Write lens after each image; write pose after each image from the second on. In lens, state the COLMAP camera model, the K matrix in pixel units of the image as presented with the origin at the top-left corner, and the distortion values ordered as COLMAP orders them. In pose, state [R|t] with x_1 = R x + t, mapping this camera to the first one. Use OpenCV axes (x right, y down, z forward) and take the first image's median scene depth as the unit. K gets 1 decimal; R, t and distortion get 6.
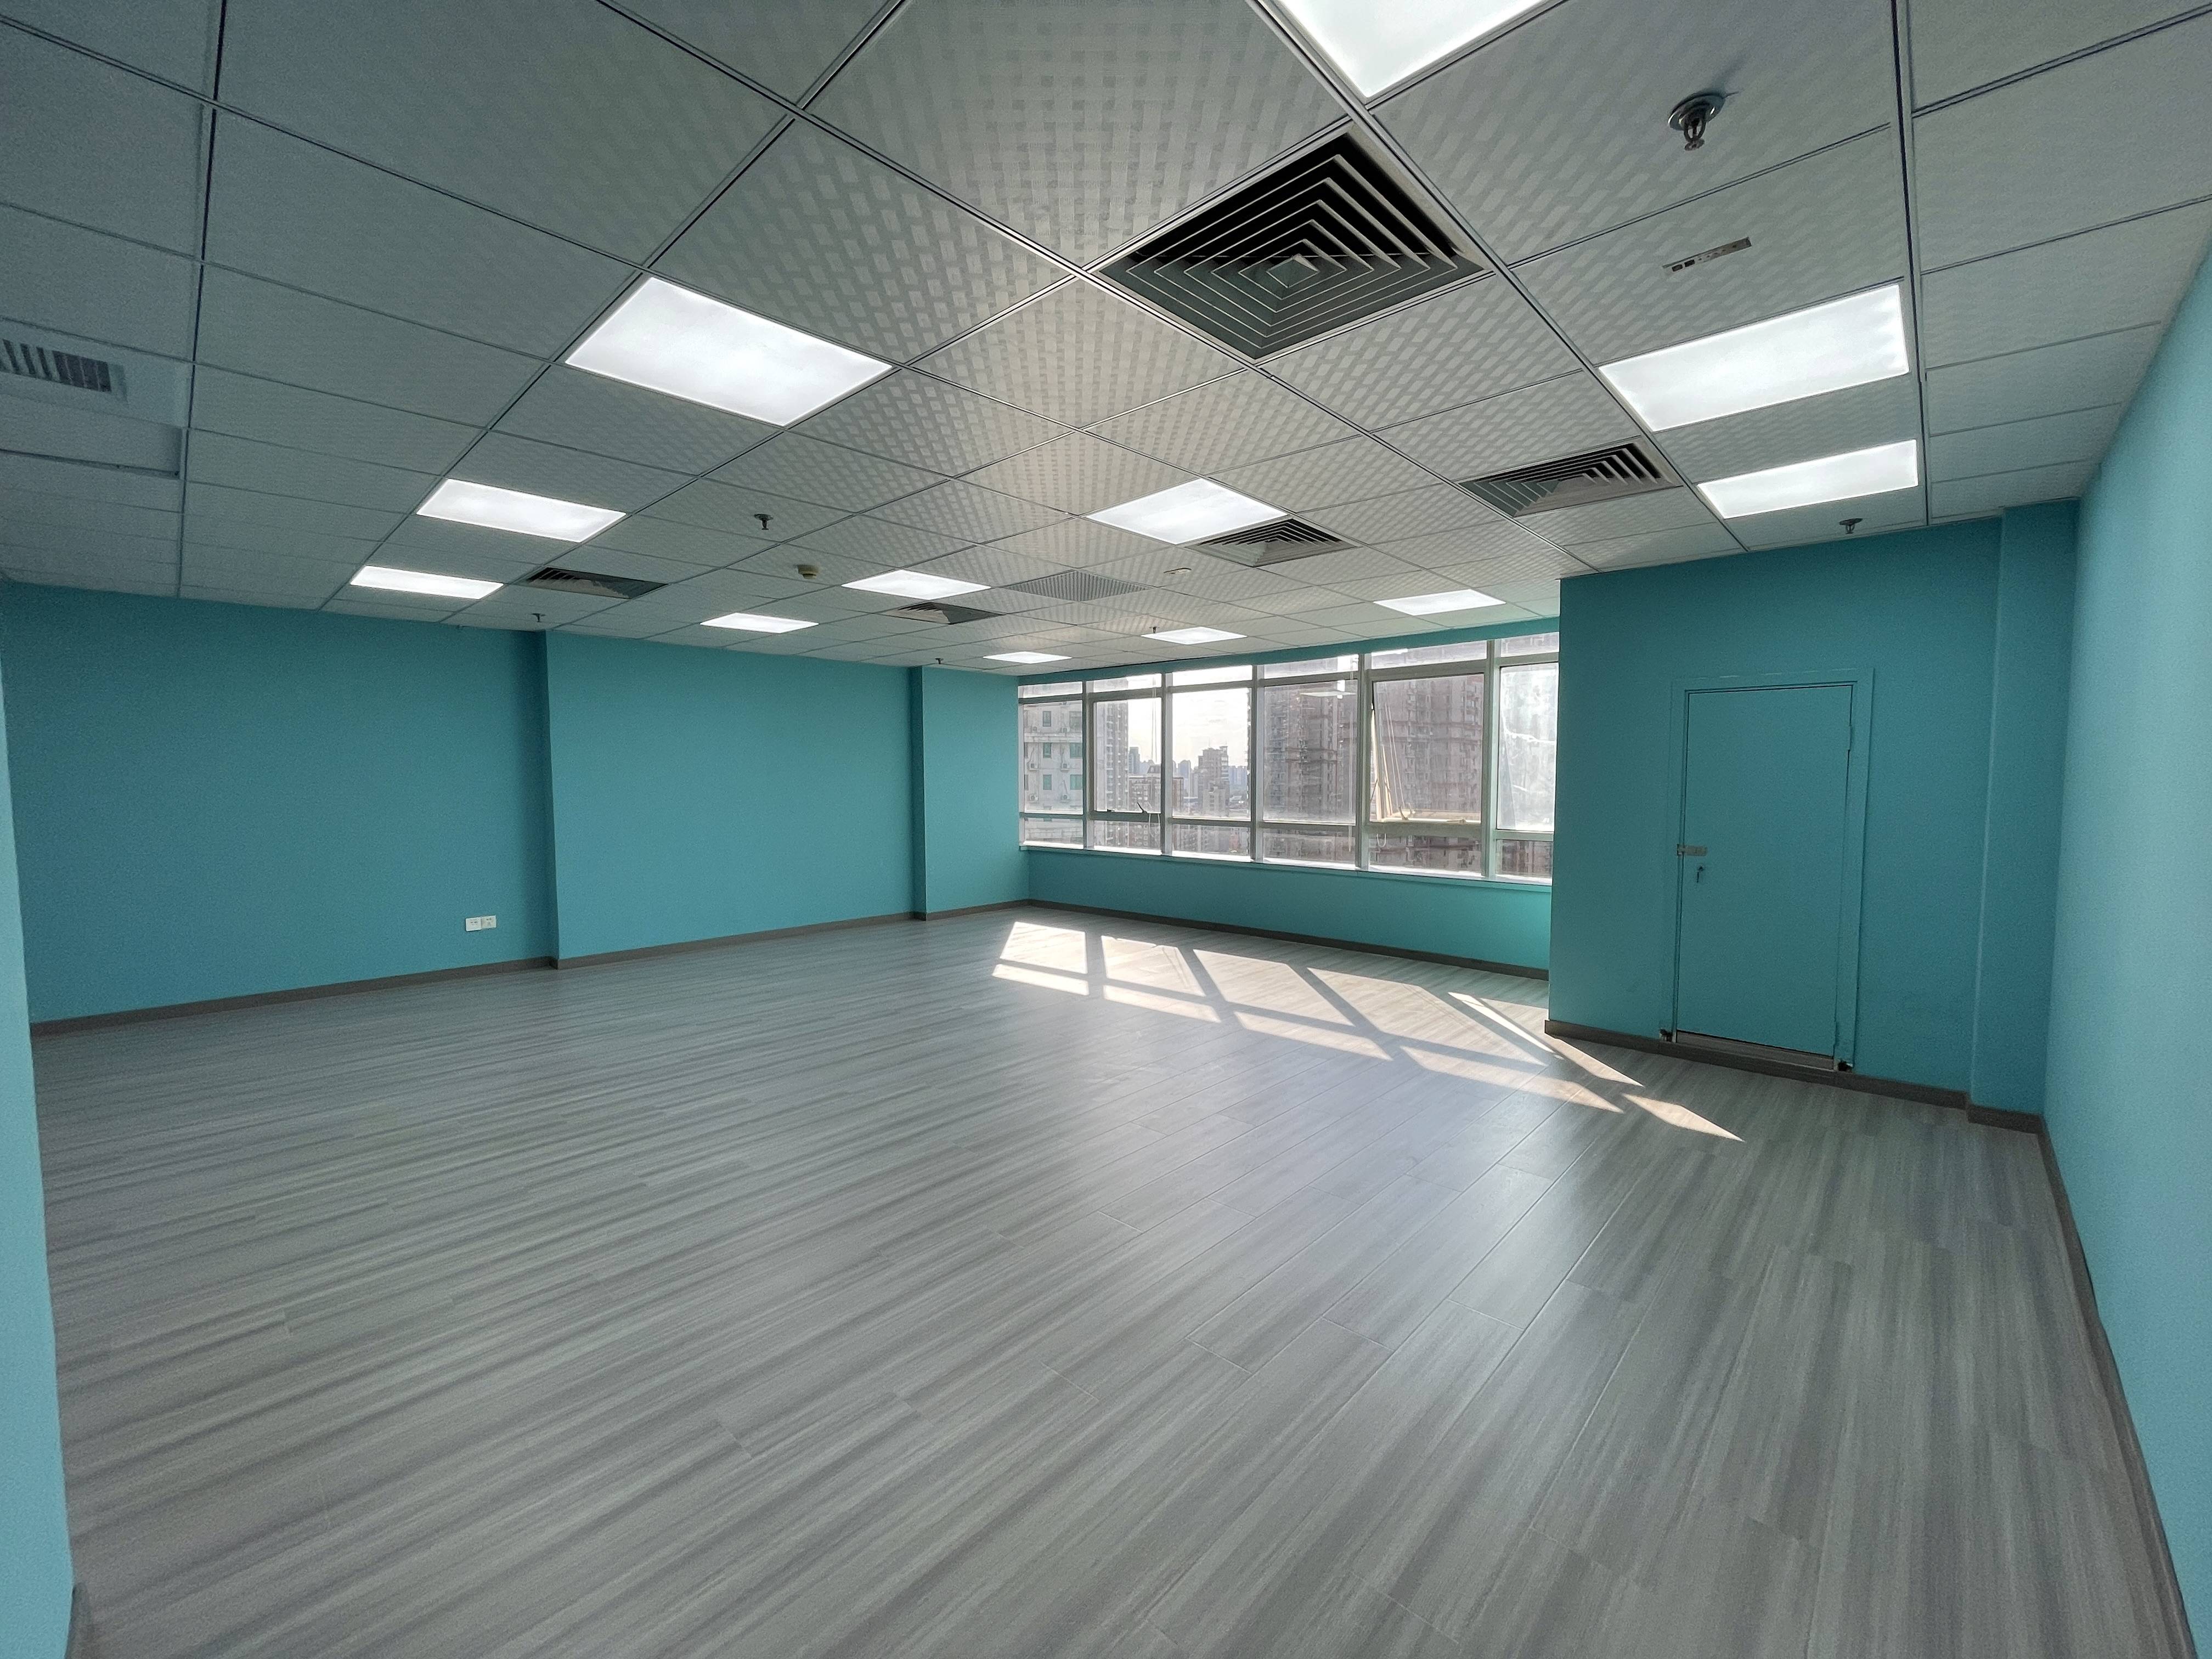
lens RADIAL K [[887.0, 0, 1106.0], [0, 887.0, 829.5], [0, 0, 1]] dist [0.000471, 0.000146]
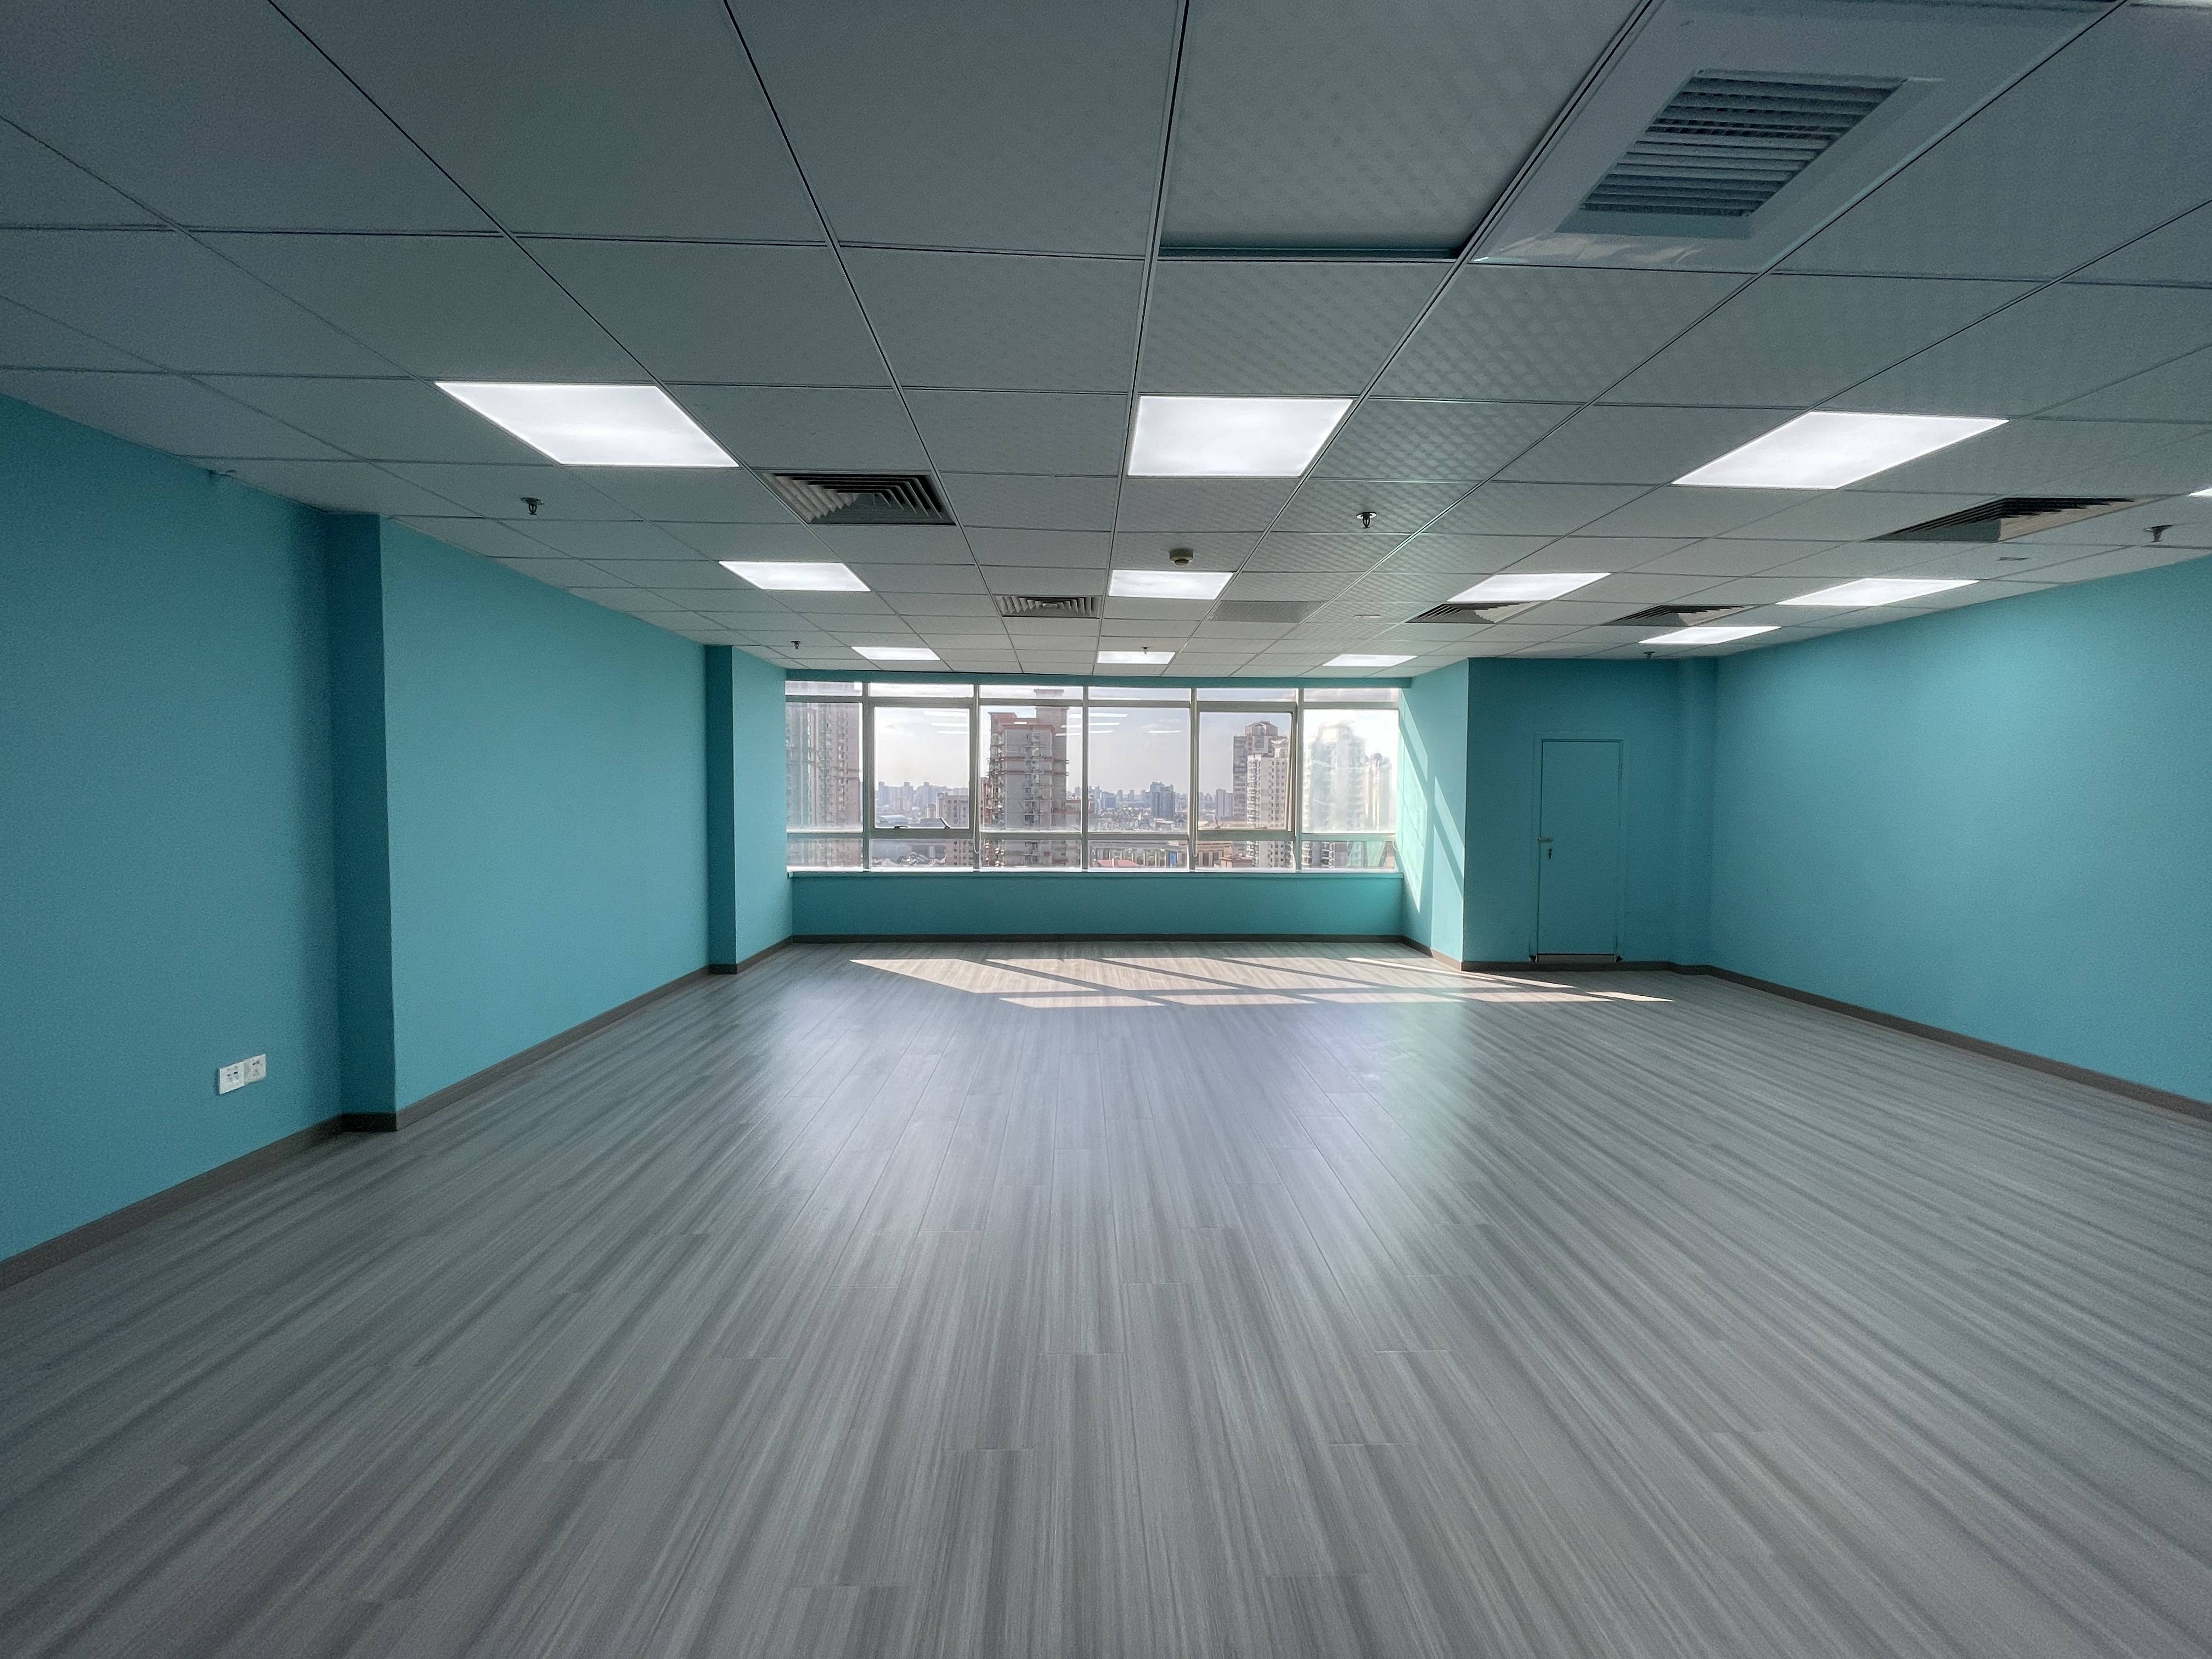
lens RADIAL K [[886.7, 0, 1099.9], [0, 886.7, 848.8], [0, 0, 1]] dist [-0.000233, -0.000122]
pose [[0.701905, -0.037078, 0.711305, -0.950164], [0.035879, 0.999217, 0.016681, -0.014177], [-0.711367, 0.013812, 0.702686, 0.412000]]
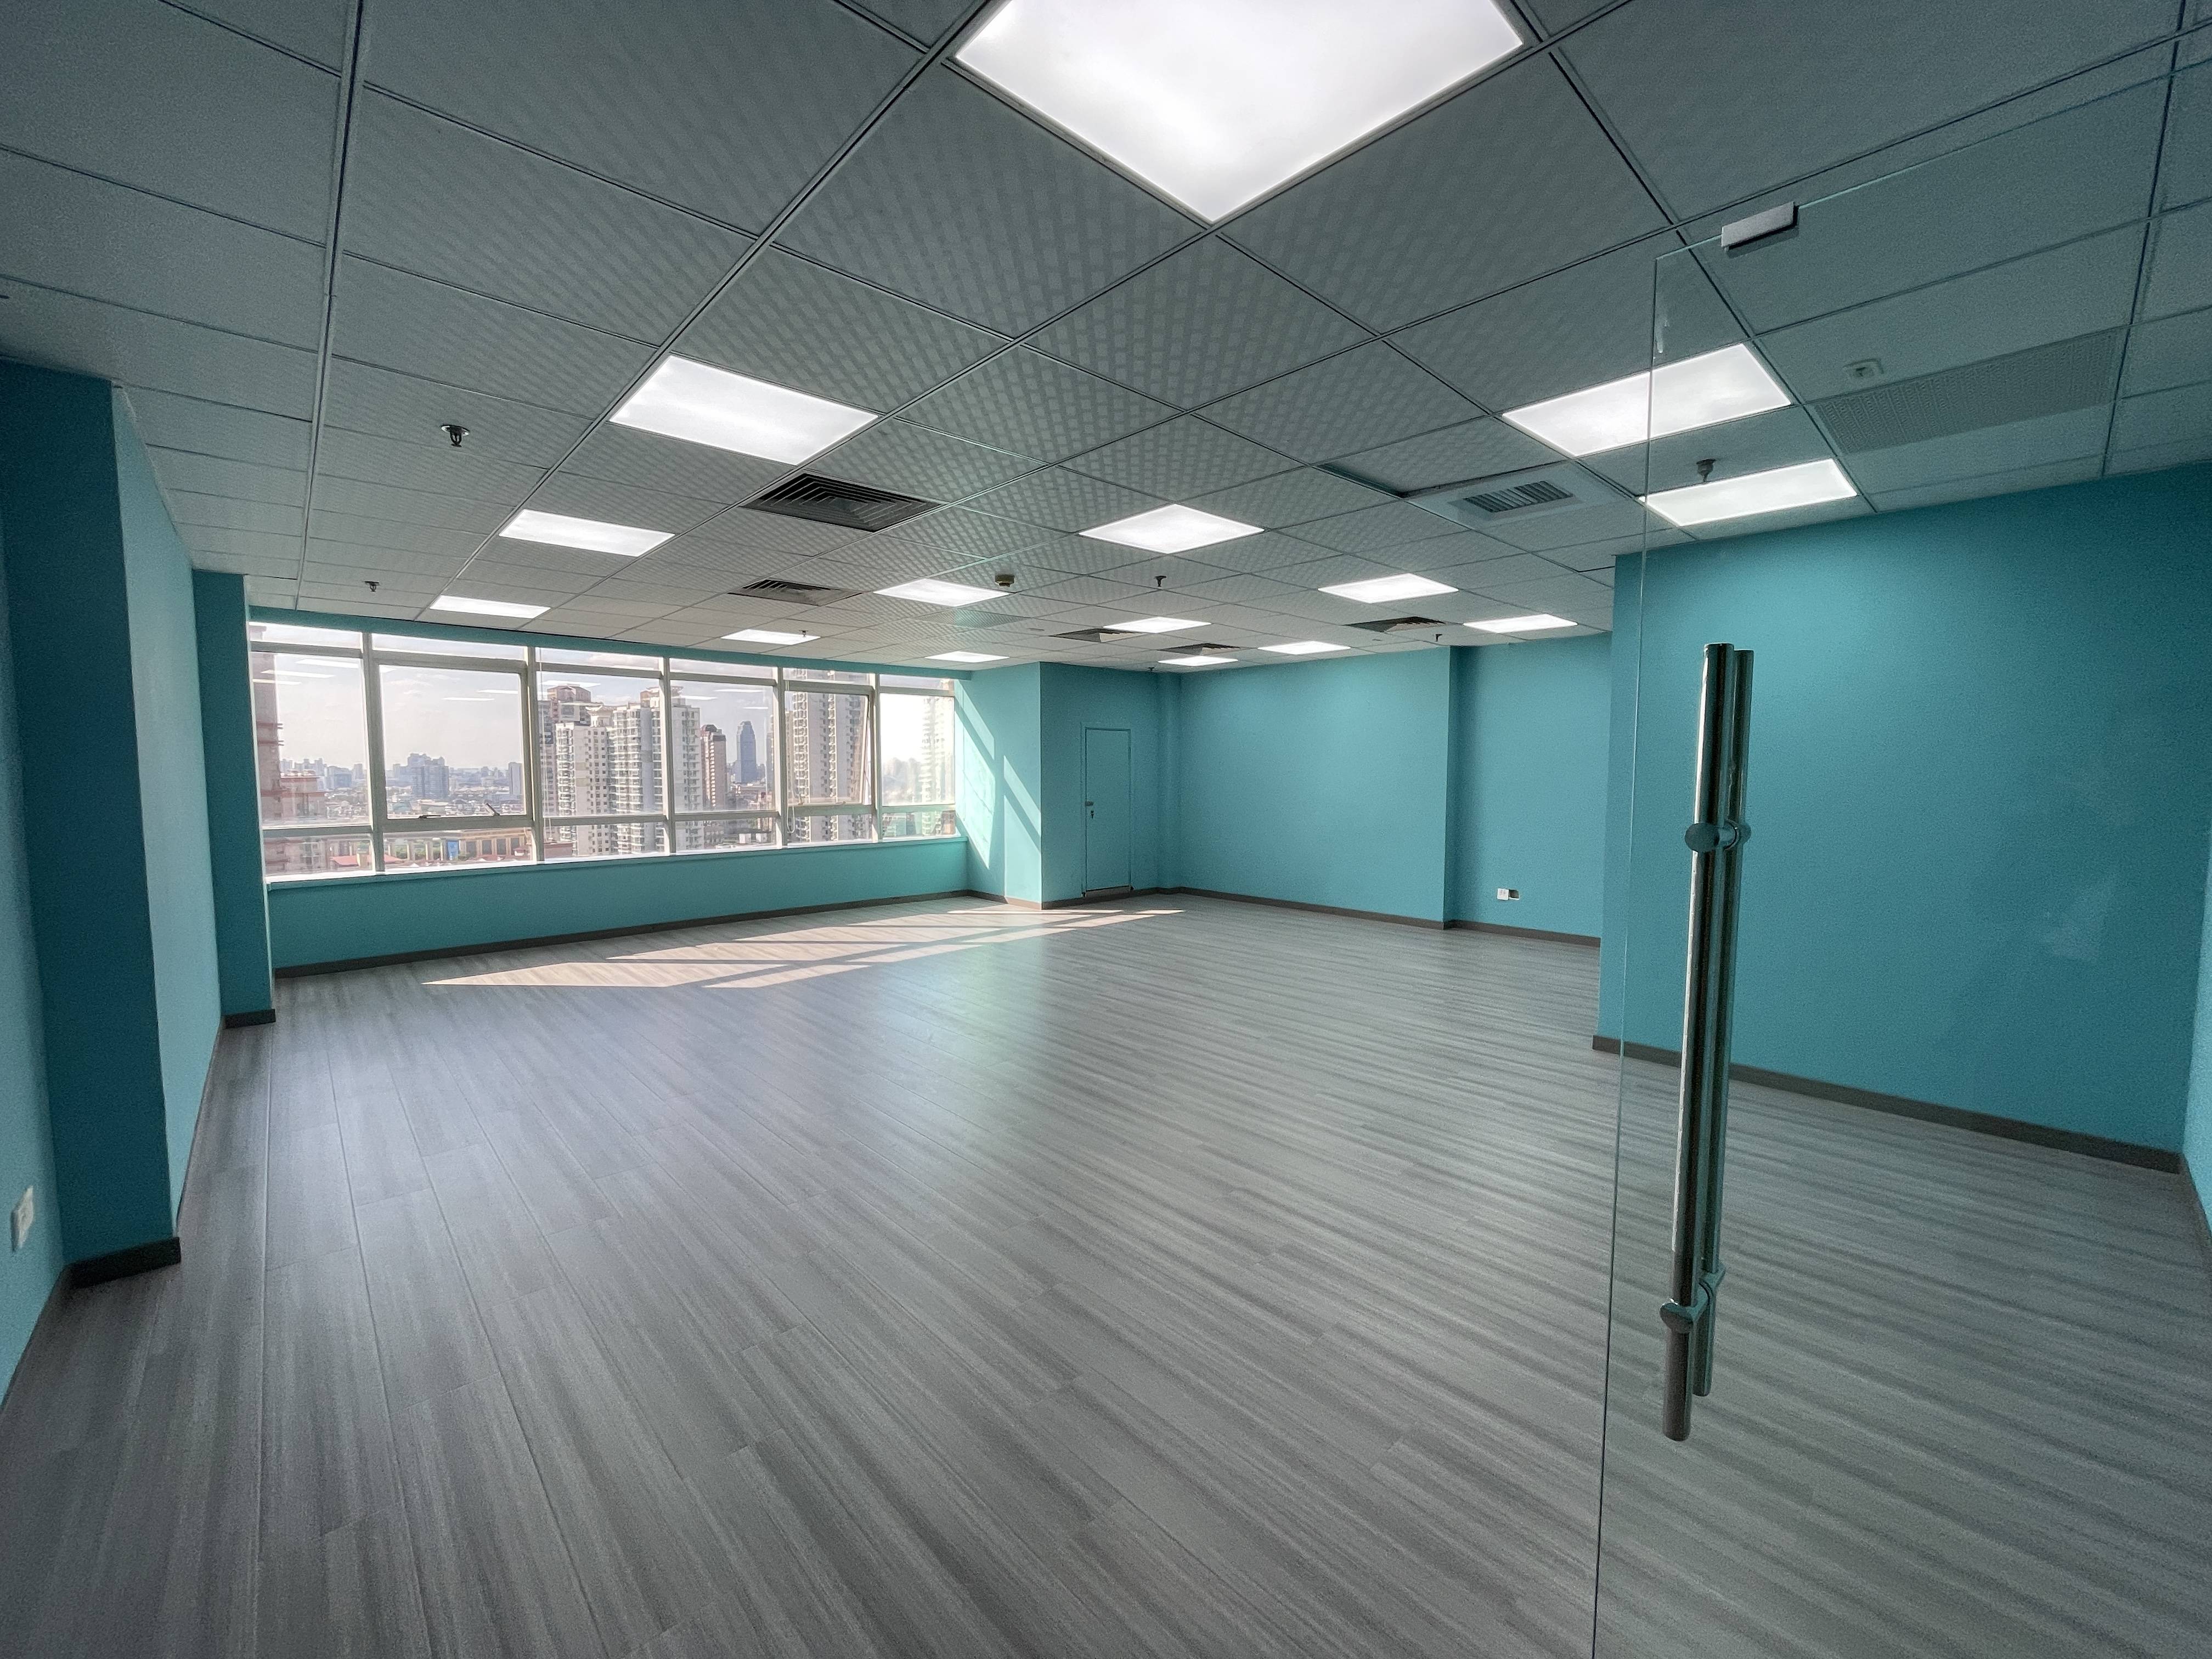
lens RADIAL K [[887.0, 0, 1106.0], [0, 887.0, 829.5], [0, 0, 1]] dist [0.000471, 0.000146]
pose [[0.059373, -0.064800, 0.996130, -1.316497], [0.065106, 0.996017, 0.060912, -0.037168], [-0.996110, 0.061238, 0.063355, 0.761184]]
